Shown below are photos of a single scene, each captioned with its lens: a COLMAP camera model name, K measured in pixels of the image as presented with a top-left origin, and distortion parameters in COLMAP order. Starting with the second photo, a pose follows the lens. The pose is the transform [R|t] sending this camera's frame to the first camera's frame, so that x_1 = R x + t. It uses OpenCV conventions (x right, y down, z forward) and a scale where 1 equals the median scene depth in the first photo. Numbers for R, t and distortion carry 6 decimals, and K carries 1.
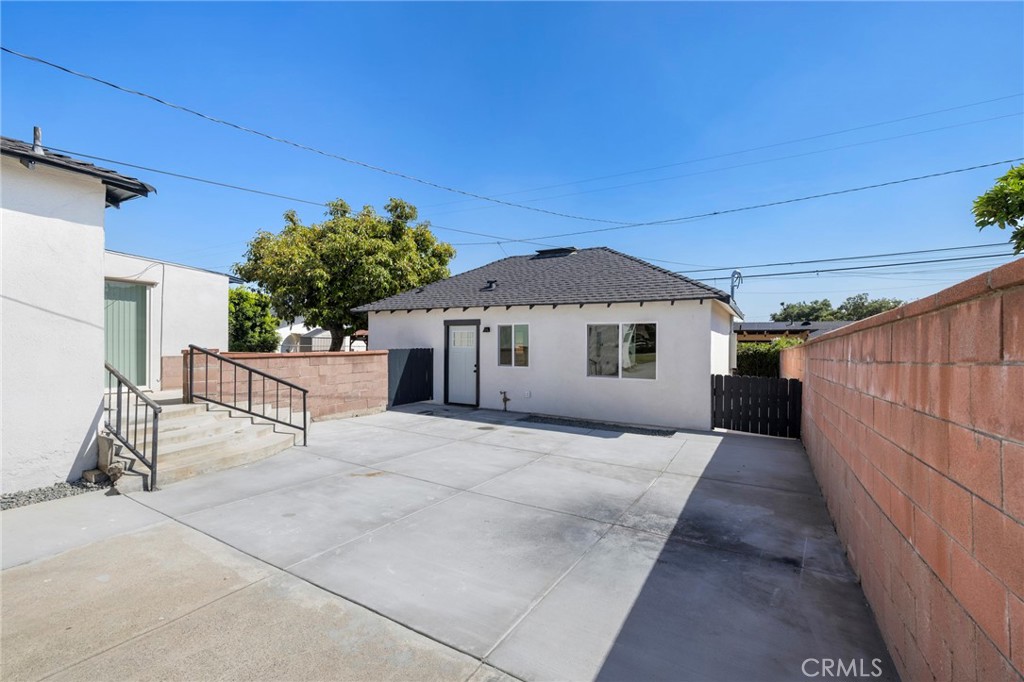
lens RADIAL K [[420.4, 0, 512.0], [0, 420.4, 341.0], [0, 0, 1]] dist [0.000569, 0.000039]
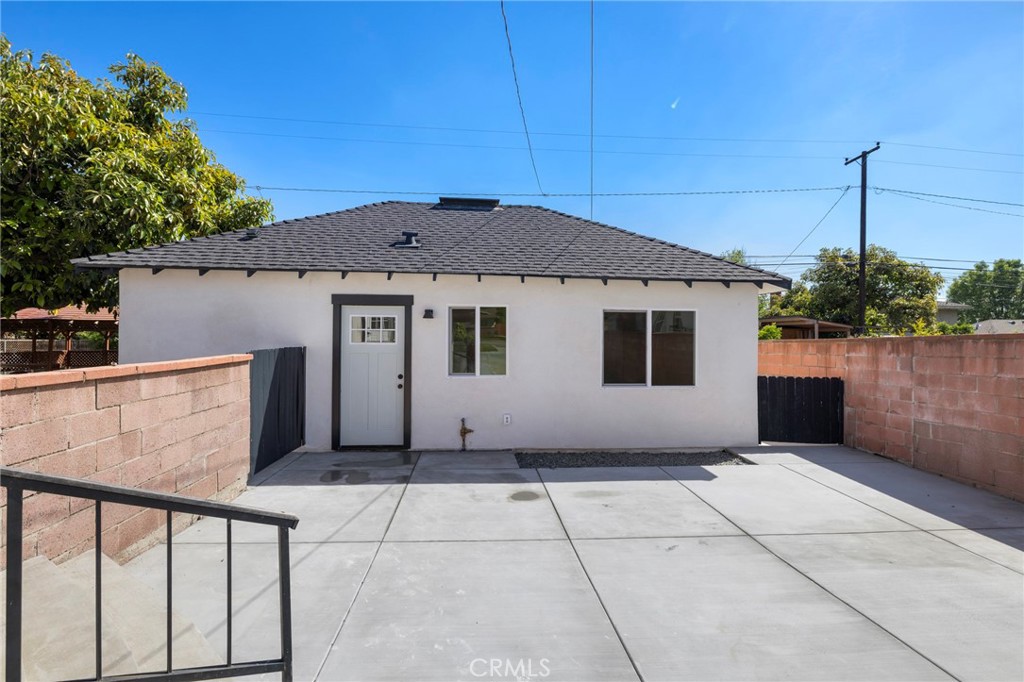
lens RADIAL K [[466.6, 0, 510.8], [0, 466.6, 330.4], [0, 0, 1]] dist [-0.007424, 0.000622]
pose [[0.827827, 0.006161, 0.560950, -0.329440], [-0.005416, 0.999981, -0.002990, -0.002864], [-0.560957, -0.000563, 0.827844, 0.407840]]
